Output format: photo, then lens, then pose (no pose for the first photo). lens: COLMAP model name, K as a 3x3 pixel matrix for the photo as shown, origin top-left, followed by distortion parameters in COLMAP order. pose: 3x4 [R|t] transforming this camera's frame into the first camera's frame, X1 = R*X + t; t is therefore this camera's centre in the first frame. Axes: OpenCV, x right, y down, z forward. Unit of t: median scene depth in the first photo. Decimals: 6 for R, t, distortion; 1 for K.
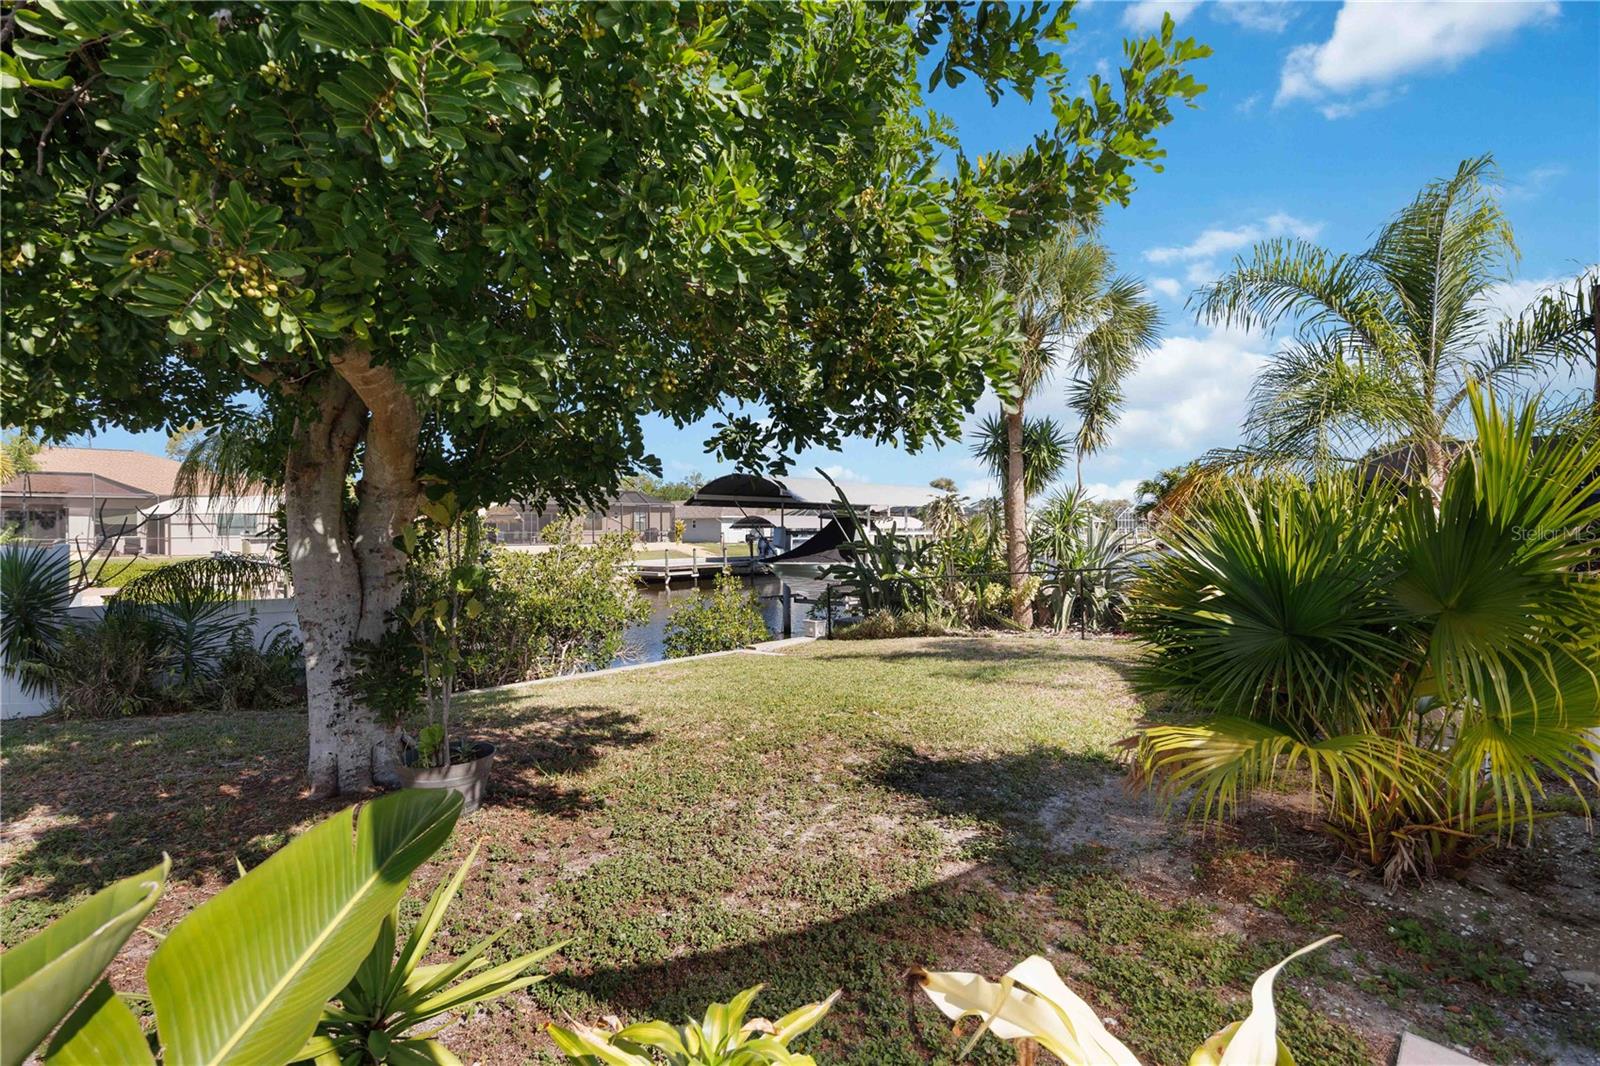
lens RADIAL K [[723.6, 0, 800.0], [0, 723.6, 533.0], [0, 0, 1]] dist [-0.001191, -0.000115]
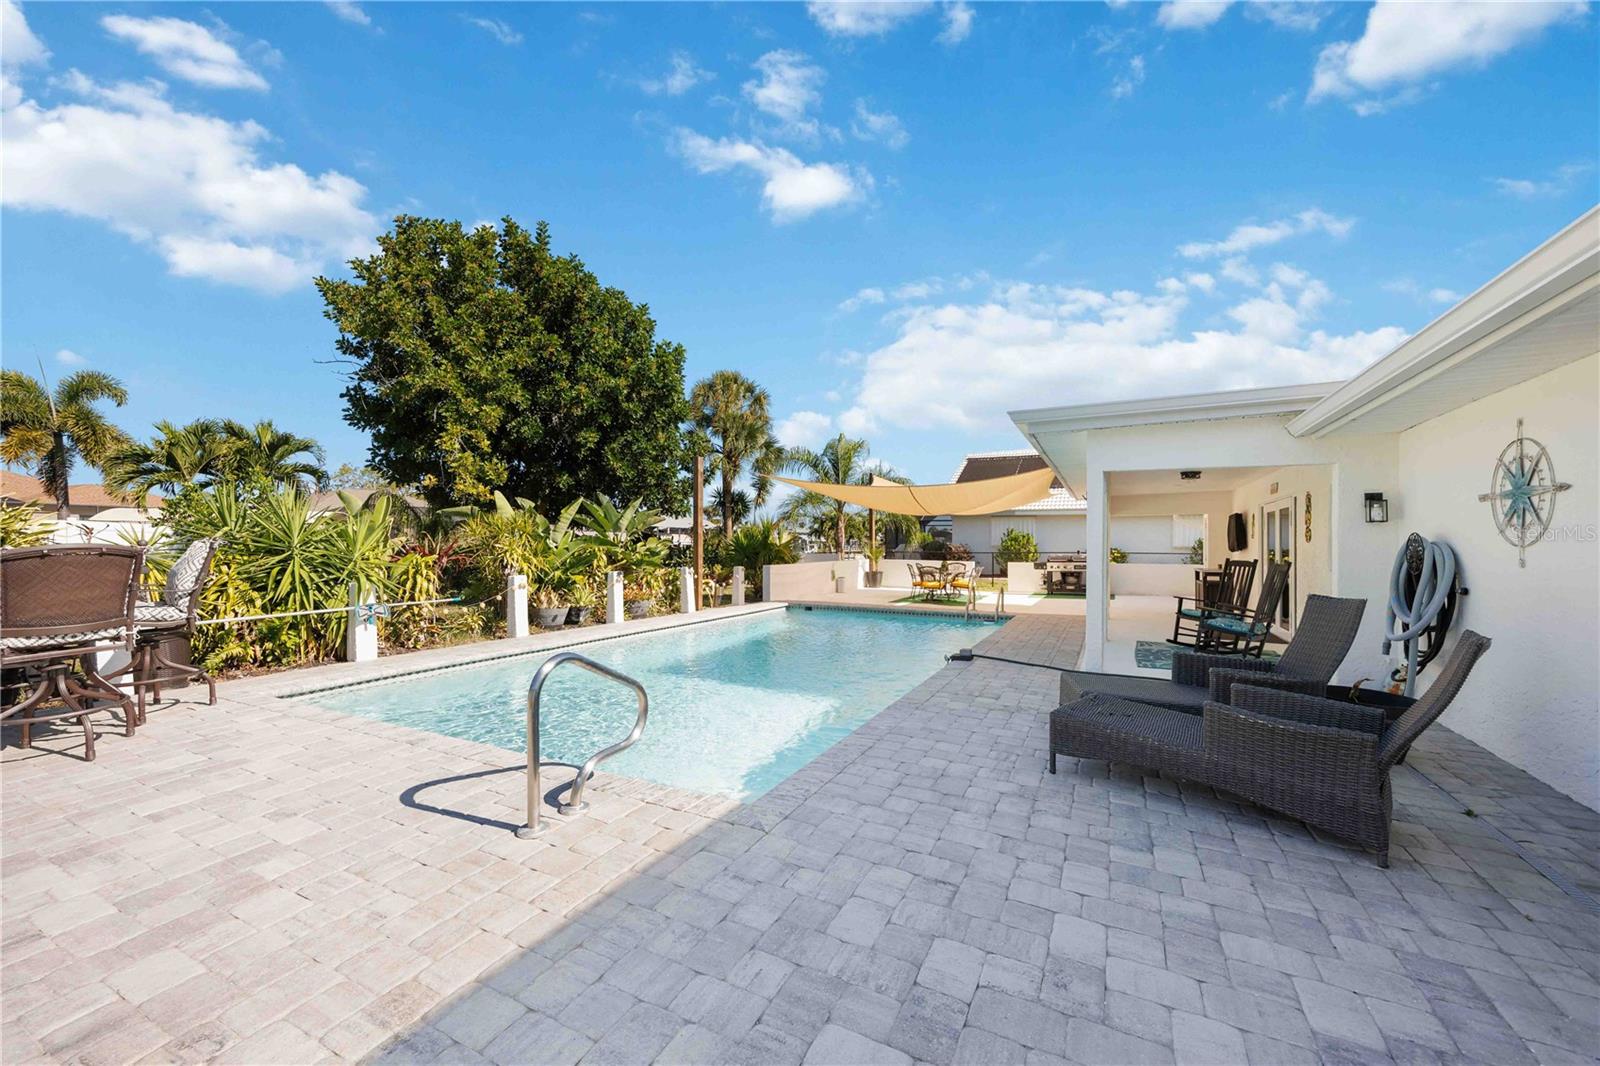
lens RADIAL K [[633.0, 0, 803.1], [0, 633.0, 535.5], [0, 0, 1]] dist [0.000687, 0.000049]
pose [[0.944271, 0.019067, 0.328615, -0.037336], [-0.011948, 0.999648, -0.023668, 0.007368], [-0.328951, 0.018423, 0.944167, -0.277568]]
